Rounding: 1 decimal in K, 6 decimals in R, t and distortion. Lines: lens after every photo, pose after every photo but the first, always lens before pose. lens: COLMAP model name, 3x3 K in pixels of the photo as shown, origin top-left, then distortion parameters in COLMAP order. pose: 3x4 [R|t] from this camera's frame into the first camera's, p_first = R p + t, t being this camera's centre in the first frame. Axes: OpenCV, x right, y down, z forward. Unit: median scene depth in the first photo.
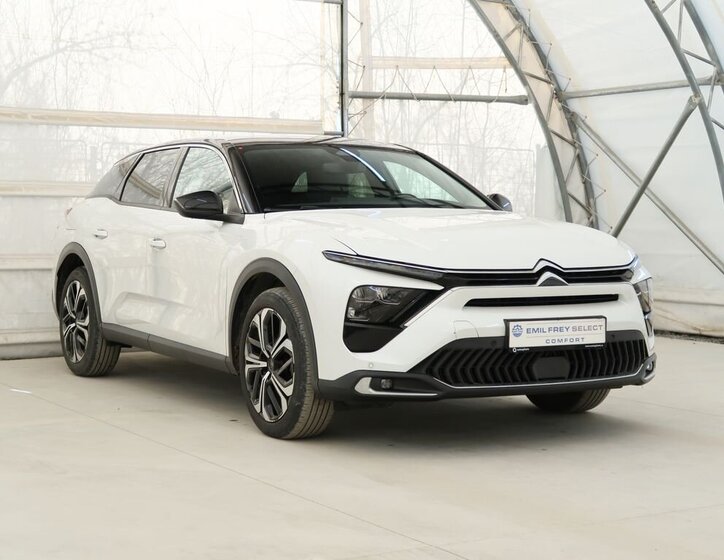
lens RADIAL K [[838.7, 0, 362.1], [0, 838.7, 280.8], [0, 0, 1]] dist [0.011223, 0.000000]
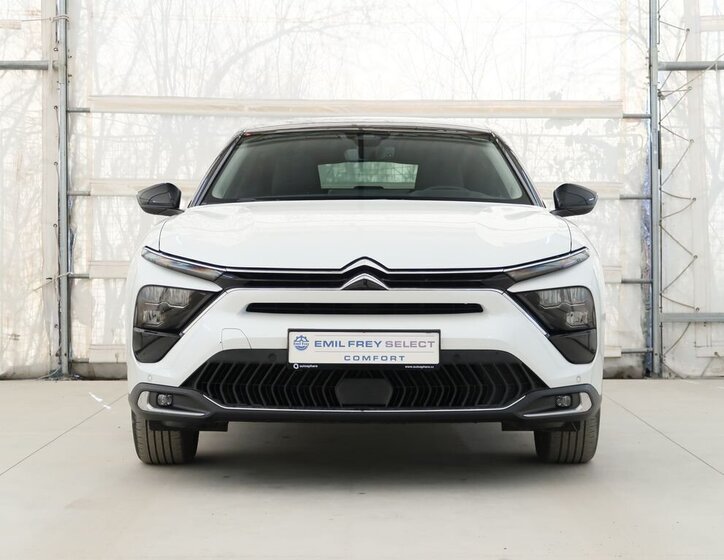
lens RADIAL K [[1031.0, 0, 362.0], [0, 1031.0, 279.0], [0, 0, 1]] dist [-0.000354, 0.000000]
pose [[0.952261, 0.015830, -0.304873, 0.513796], [-0.022309, 0.999593, -0.017780, 0.012699], [0.304468, 0.023732, 0.952227, 0.050629]]
